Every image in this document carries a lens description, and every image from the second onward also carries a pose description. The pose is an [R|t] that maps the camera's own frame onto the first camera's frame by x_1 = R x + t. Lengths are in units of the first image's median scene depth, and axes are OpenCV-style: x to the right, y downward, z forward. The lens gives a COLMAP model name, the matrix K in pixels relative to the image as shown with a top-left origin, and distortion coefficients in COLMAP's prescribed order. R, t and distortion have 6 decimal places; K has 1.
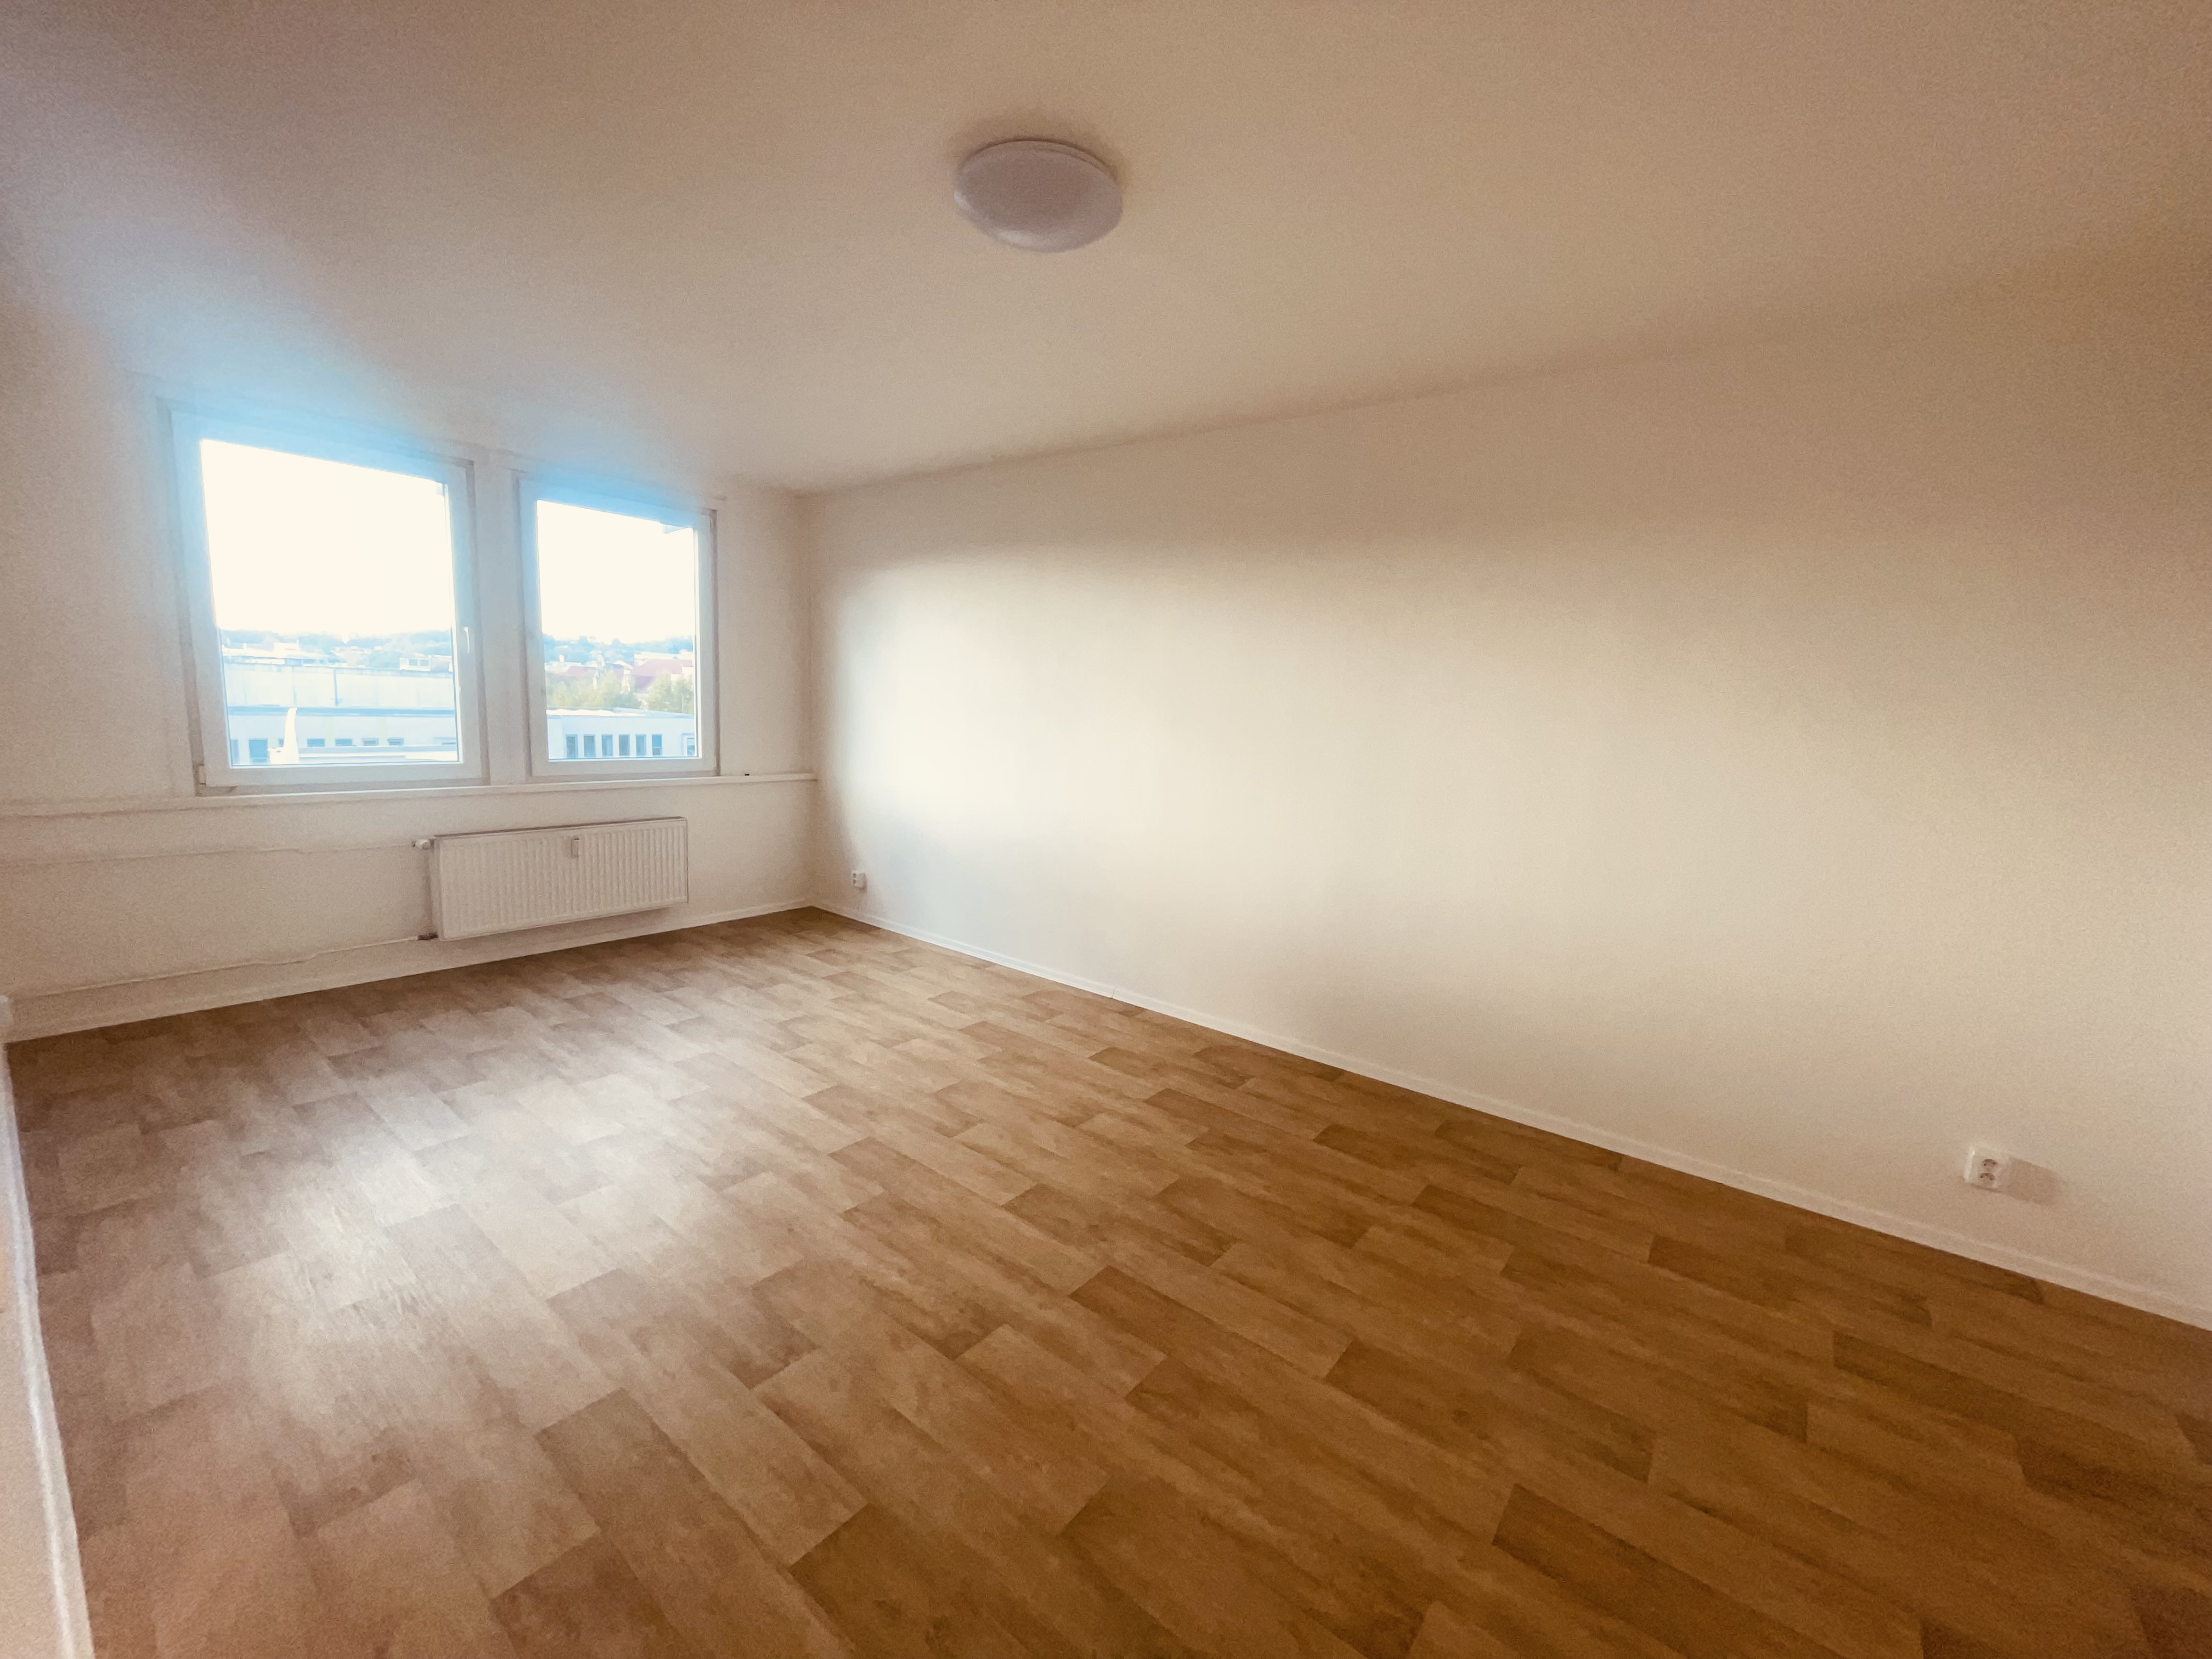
lens RADIAL K [[908.4, 0, 1104.3], [0, 908.4, 800.4], [0, 0, 1]] dist [-0.000758, -0.000381]
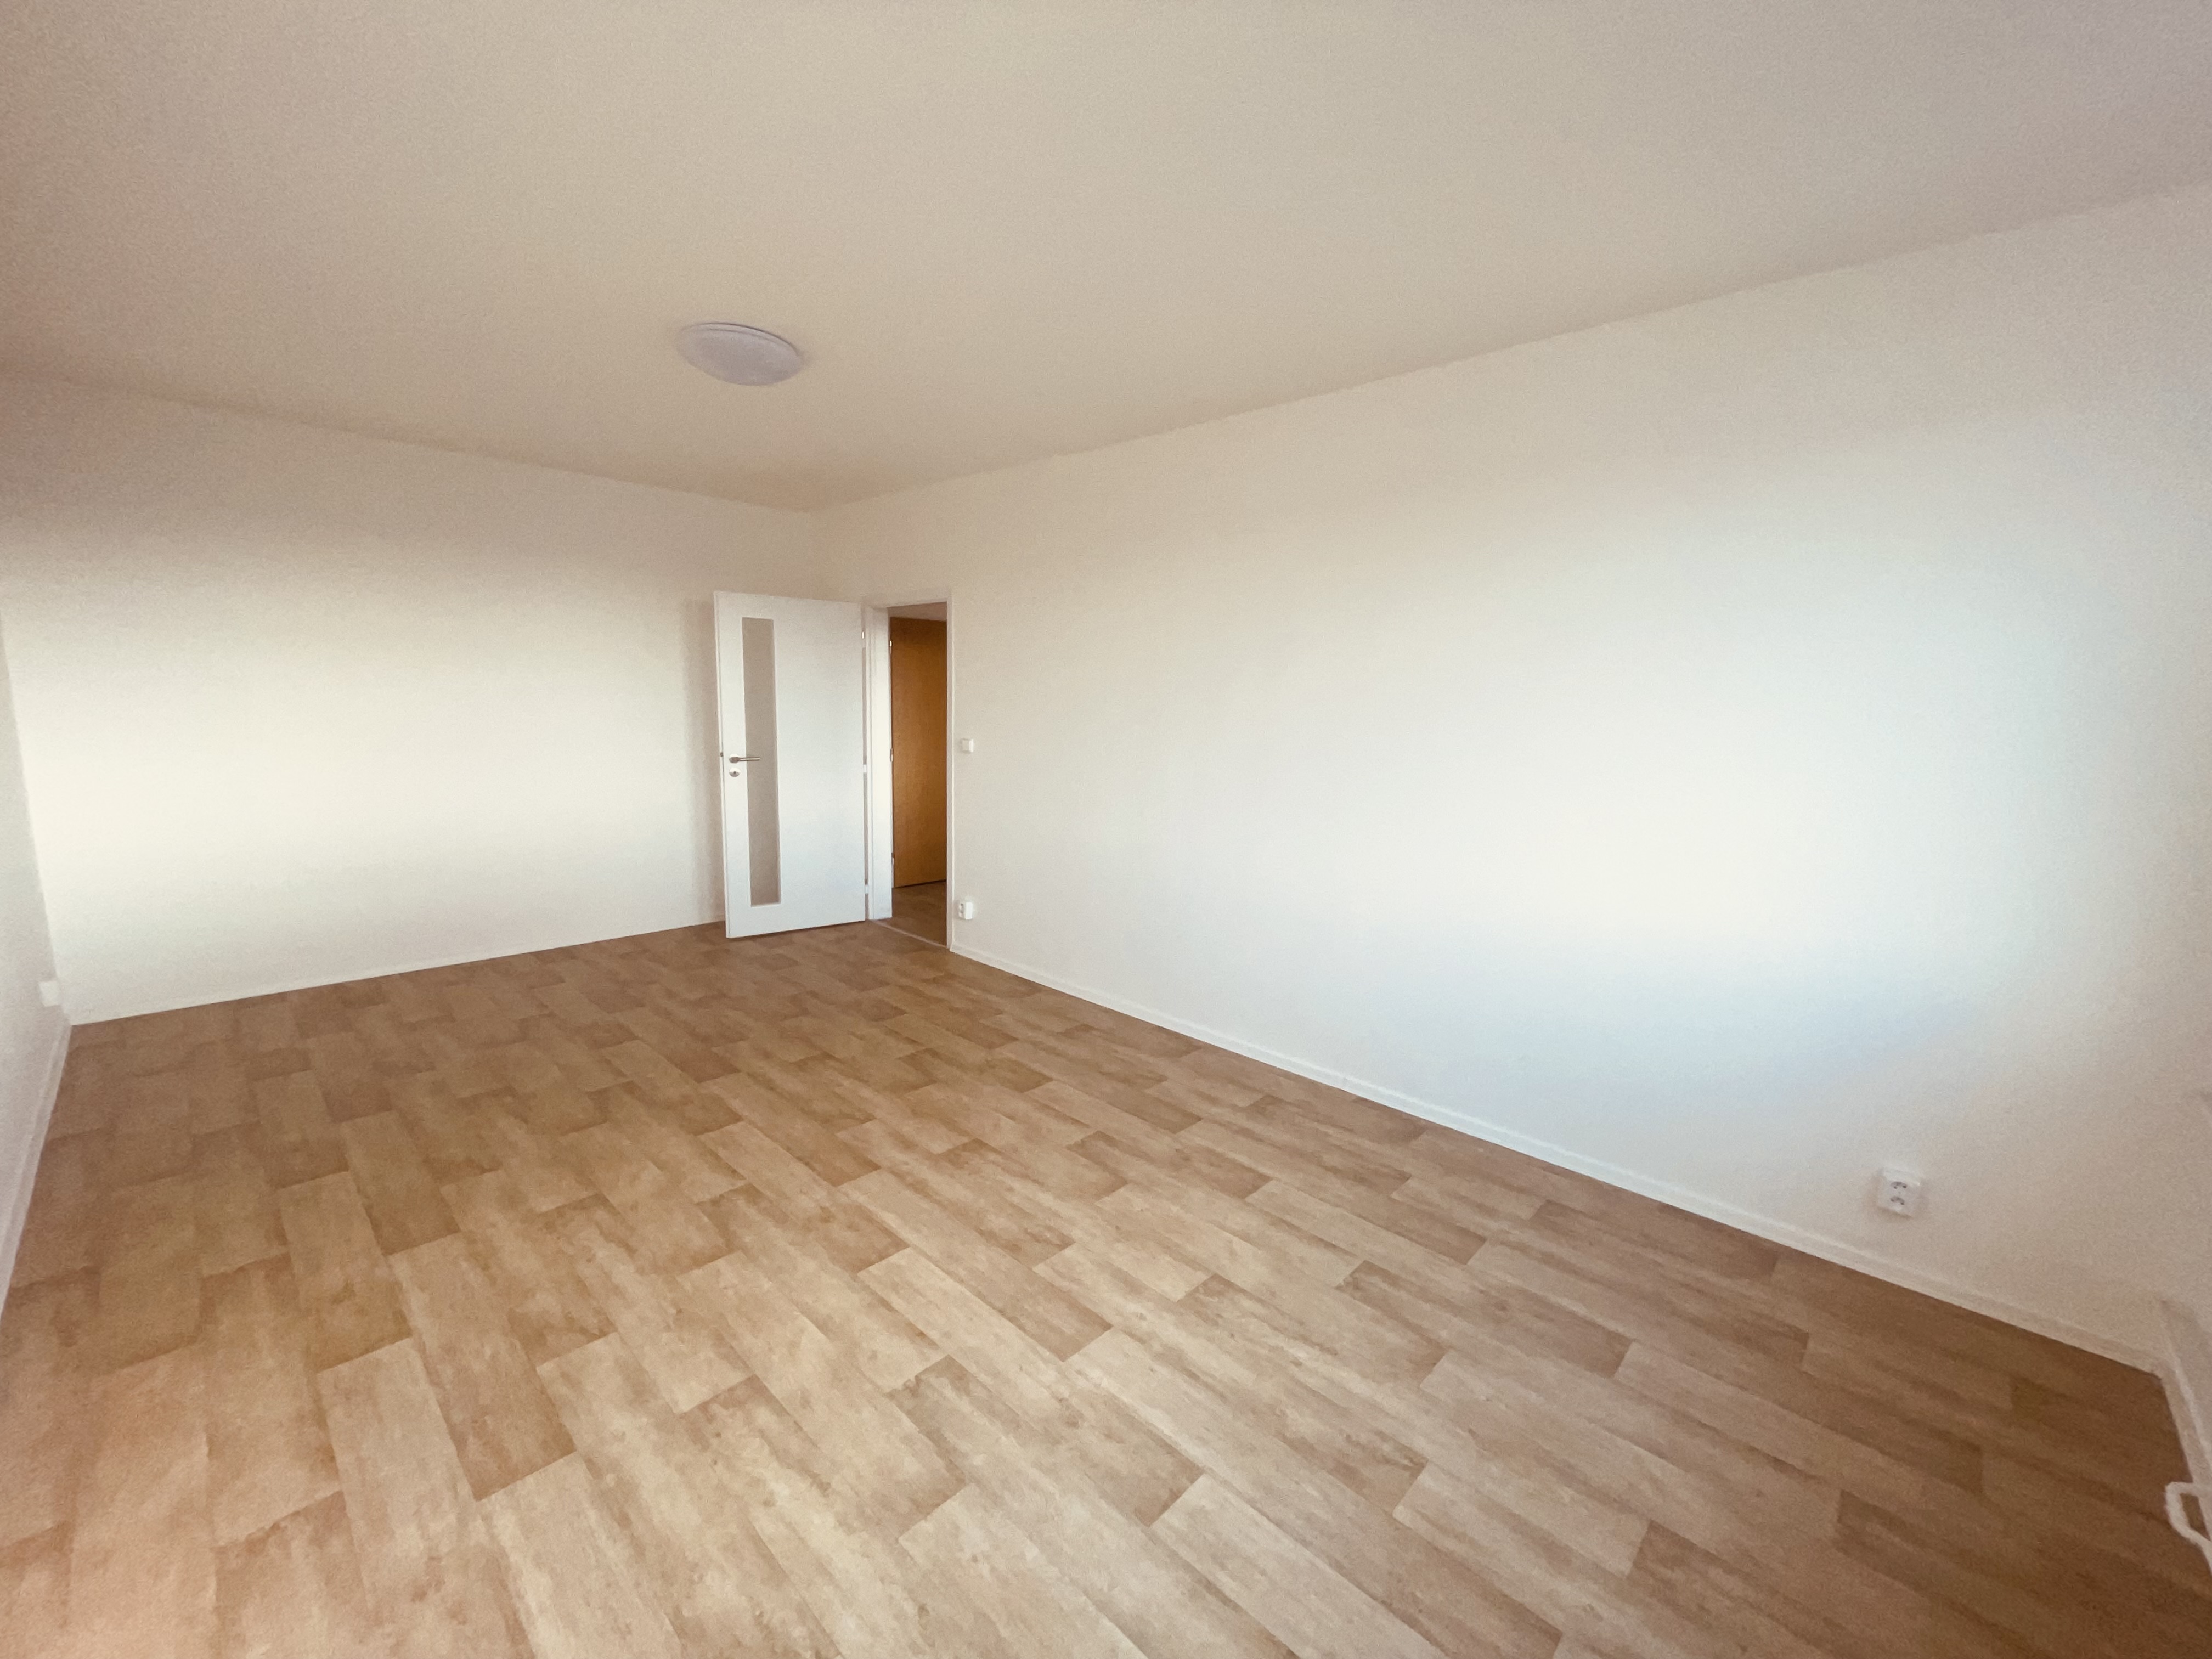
lens RADIAL K [[908.4, 0, 1104.3], [0, 908.4, 800.4], [0, 0, 1]] dist [-0.000758, -0.000381]
pose [[-0.992549, -0.085322, 0.086982, -0.565468], [-0.064279, 0.973135, 0.221082, -0.227650], [-0.103508, 0.213843, -0.971369, 1.749619]]
